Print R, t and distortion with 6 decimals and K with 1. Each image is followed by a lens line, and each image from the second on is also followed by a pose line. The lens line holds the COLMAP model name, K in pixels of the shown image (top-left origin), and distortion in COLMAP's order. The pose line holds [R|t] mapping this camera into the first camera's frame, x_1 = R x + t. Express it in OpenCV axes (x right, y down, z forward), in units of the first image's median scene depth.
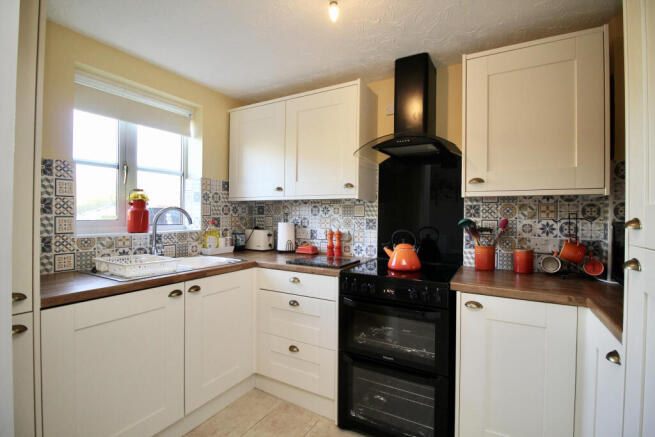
lens RADIAL K [[309.6, 0, 331.5], [0, 309.6, 216.5], [0, 0, 1]] dist [0.000298, -0.013859]
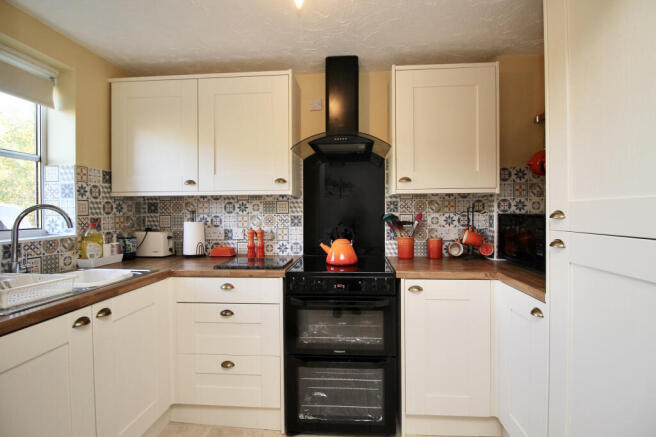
lens RADIAL K [[310.0, 0, 332.0], [0, 310.0, 216.5], [0, 0, 1]] dist [0.000298, -0.013859]
pose [[0.901758, -0.021520, 0.431705, -0.223796], [0.017248, 0.999756, 0.013808, -0.000915], [-0.431896, -0.005006, 0.901909, 0.078247]]
